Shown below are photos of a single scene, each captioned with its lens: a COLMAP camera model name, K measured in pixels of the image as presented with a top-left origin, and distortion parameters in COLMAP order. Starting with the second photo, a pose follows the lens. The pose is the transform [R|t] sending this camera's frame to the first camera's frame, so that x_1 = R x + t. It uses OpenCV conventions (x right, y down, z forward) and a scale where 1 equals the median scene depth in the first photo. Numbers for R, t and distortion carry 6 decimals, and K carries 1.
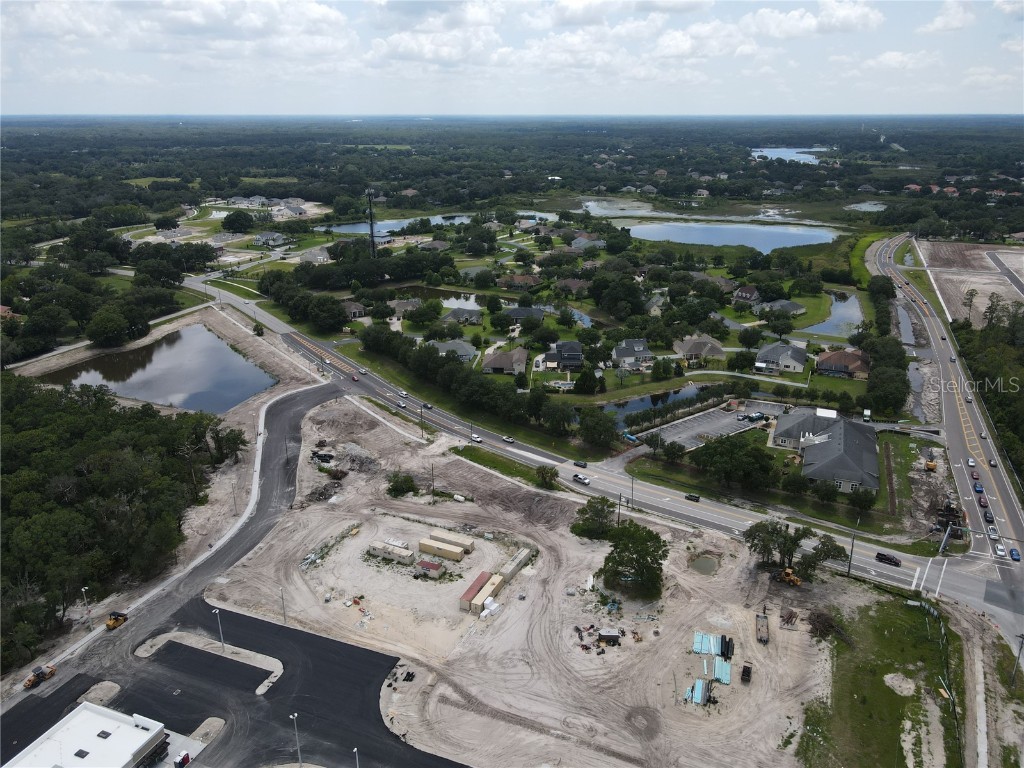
lens RADIAL K [[763.9, 0, 520.9], [0, 763.9, 382.2], [0, 0, 1]] dist [0.002716, 0.014045]
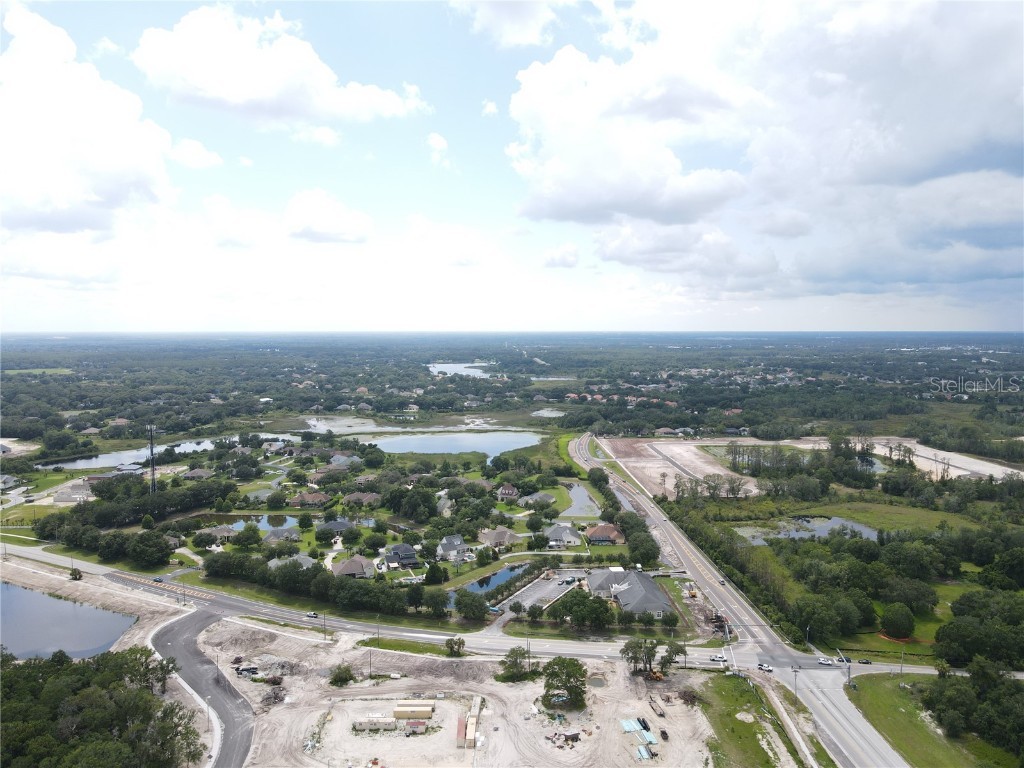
lens RADIAL K [[750.3, 0, 509.0], [0, 750.3, 388.4], [0, 0, 1]] dist [0.010028, 0.013495]
pose [[0.910723, -0.038987, 0.411174, -0.313381], [0.143061, 0.963684, -0.225494, 0.001963], [-0.387451, 0.264185, 0.883226, -0.217962]]
